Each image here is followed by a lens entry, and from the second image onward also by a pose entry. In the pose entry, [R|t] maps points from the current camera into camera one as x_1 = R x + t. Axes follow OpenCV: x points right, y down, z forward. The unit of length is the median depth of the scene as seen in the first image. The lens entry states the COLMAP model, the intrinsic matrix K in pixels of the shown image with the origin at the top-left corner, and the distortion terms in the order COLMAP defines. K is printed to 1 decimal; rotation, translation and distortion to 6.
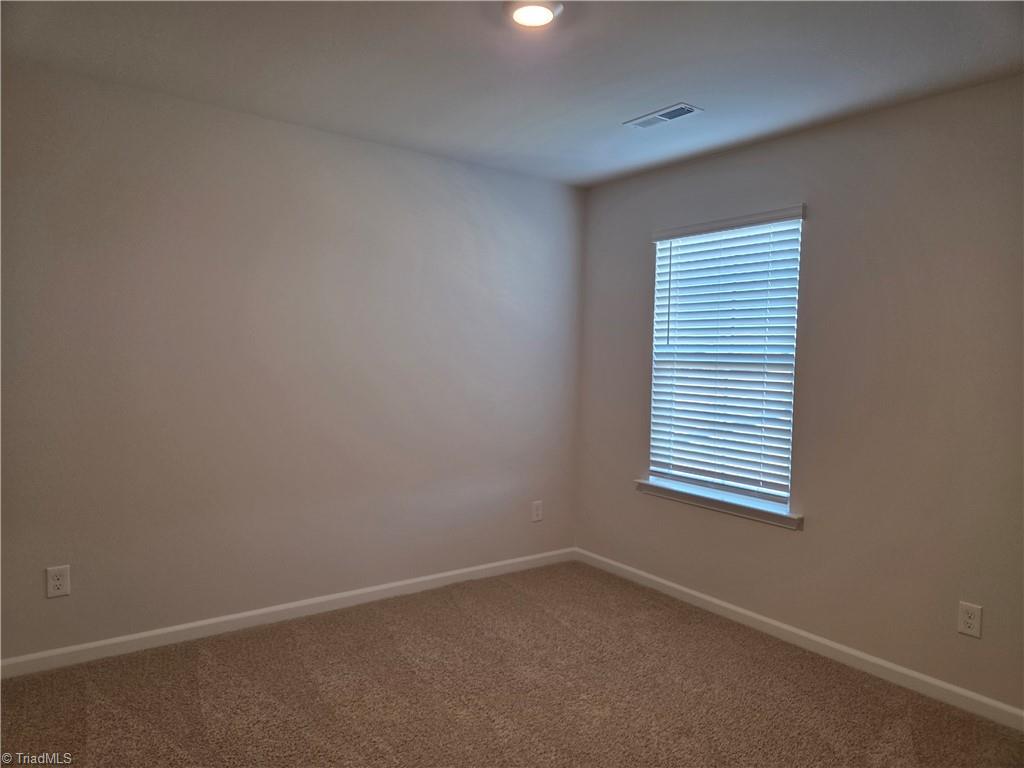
lens RADIAL K [[691.7, 0, 512.8], [0, 691.7, 387.2], [0, 0, 1]] dist [-0.005067, -0.001427]
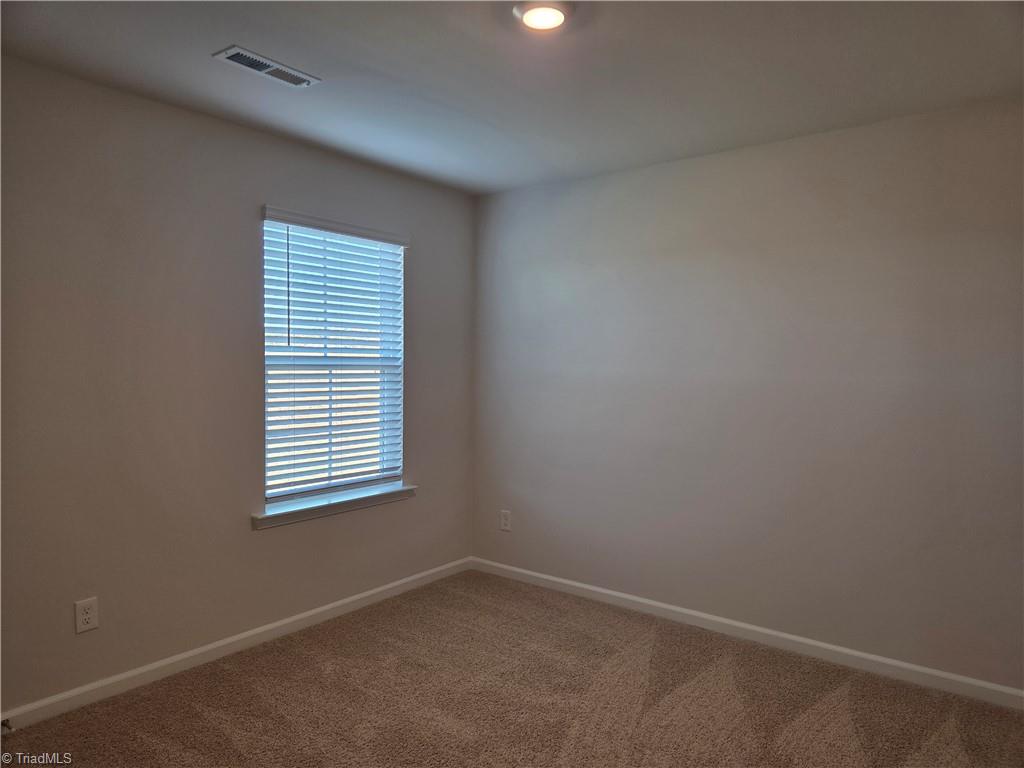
lens RADIAL K [[691.7, 0, 512.1], [0, 691.7, 381.9], [0, 0, 1]] dist [-0.005067, -0.001427]
pose [[-0.293627, -0.053571, 0.954418, -0.717509], [0.034073, 0.997207, 0.066456, -0.068243], [-0.955313, 0.052033, -0.290982, 1.033676]]
